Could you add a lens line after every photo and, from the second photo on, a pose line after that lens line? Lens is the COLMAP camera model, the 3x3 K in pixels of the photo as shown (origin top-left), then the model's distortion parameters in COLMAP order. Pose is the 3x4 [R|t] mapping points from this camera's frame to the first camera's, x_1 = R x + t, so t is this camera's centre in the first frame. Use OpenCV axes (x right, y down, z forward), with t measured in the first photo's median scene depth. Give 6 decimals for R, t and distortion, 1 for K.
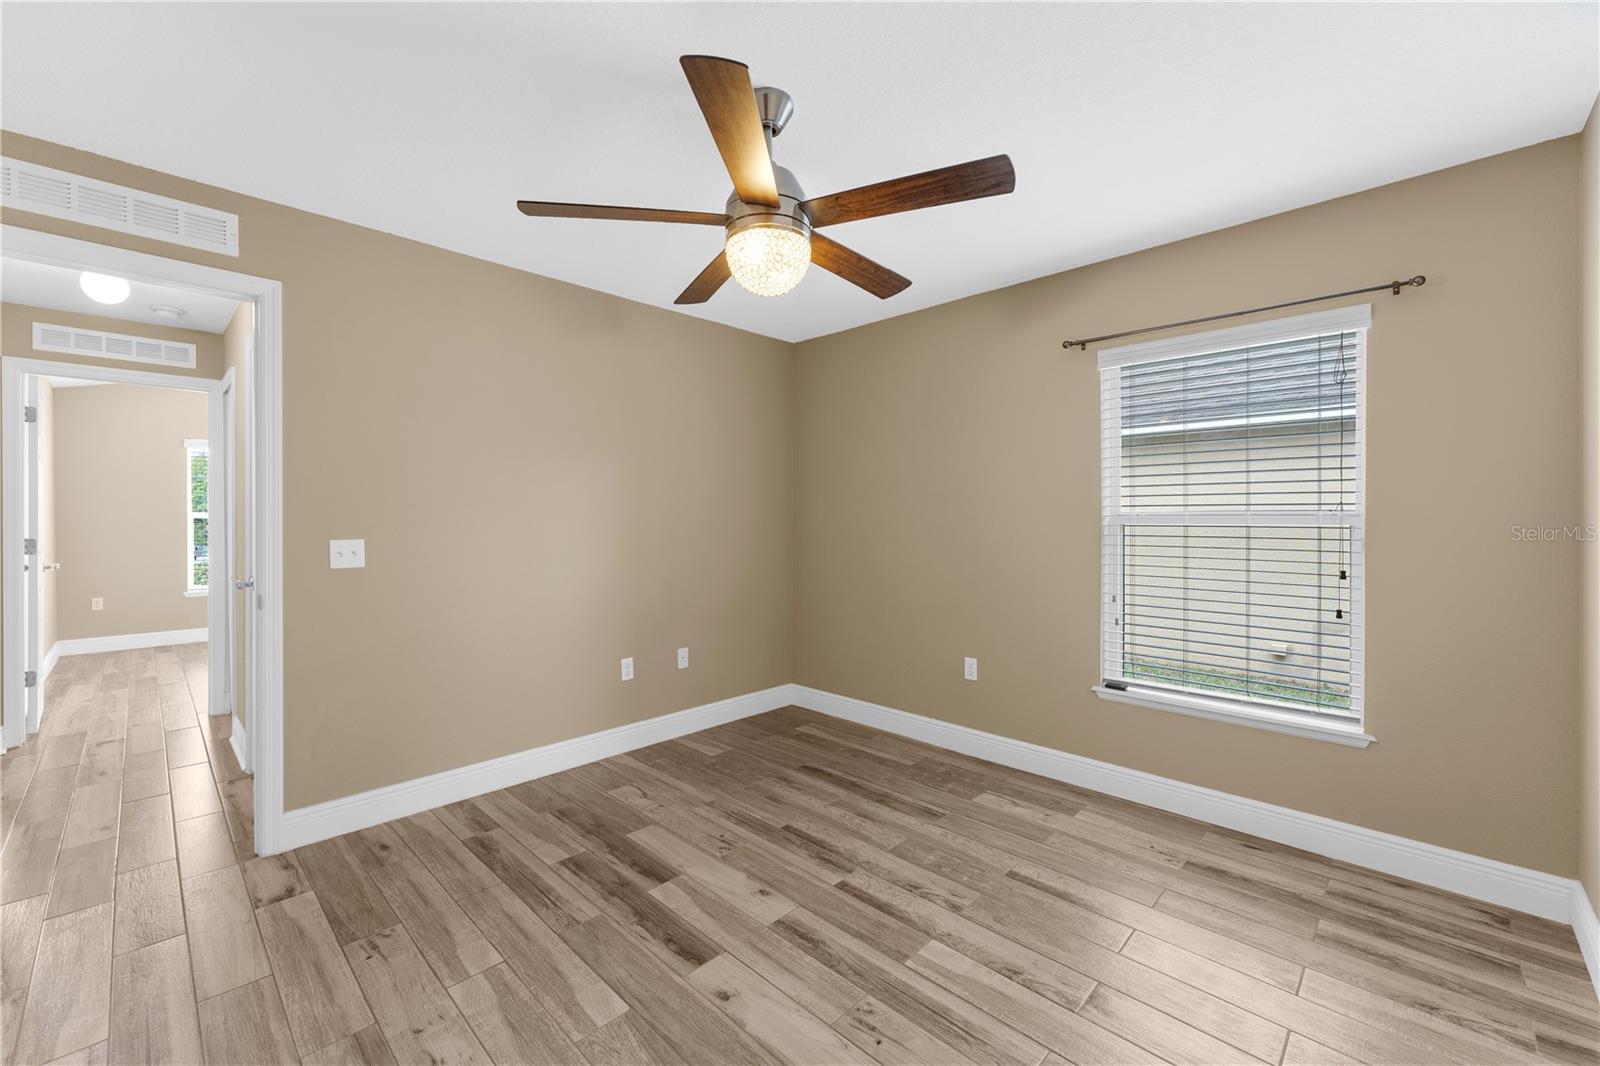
lens RADIAL K [[657.5, 0, 792.6], [0, 657.5, 524.2], [0, 0, 1]] dist [0.000018, -0.000634]
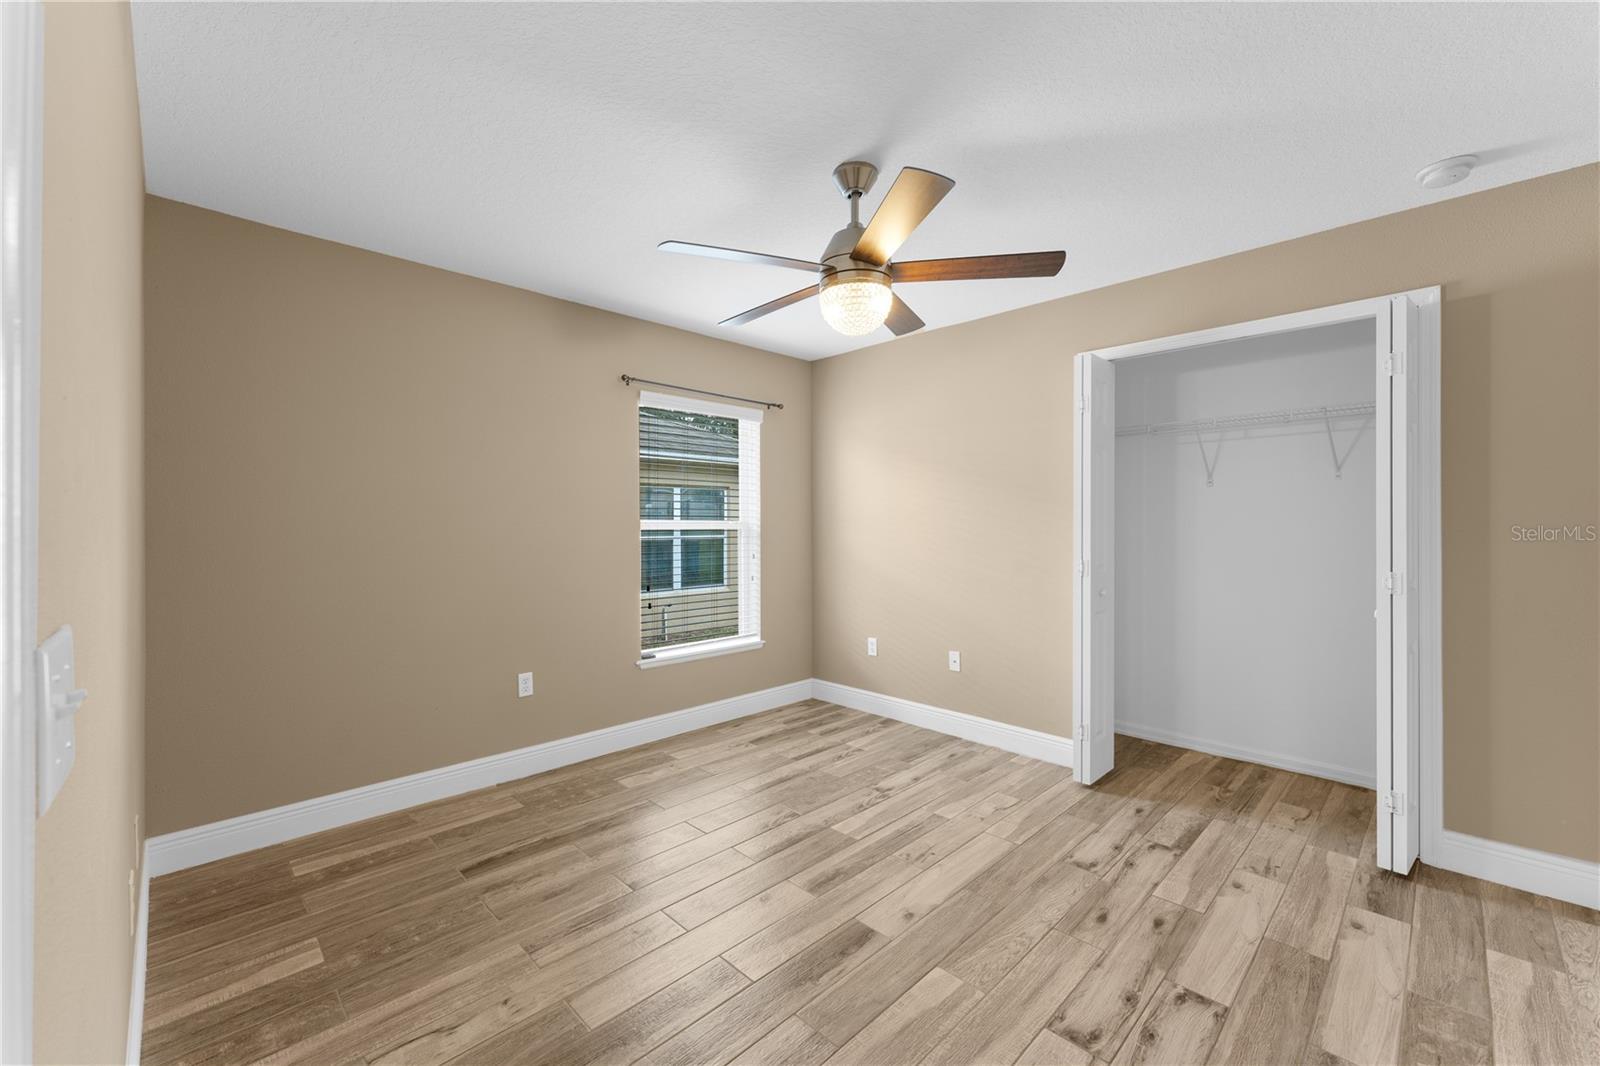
lens RADIAL K [[657.5, 0, 792.4], [0, 657.5, 527.2], [0, 0, 1]] dist [0.000018, -0.000634]
pose [[0.001336, -0.004735, 0.999988, -0.829906], [0.010285, 0.999936, 0.004721, -0.008063], [-0.999946, 0.010279, 0.001385, 0.757144]]
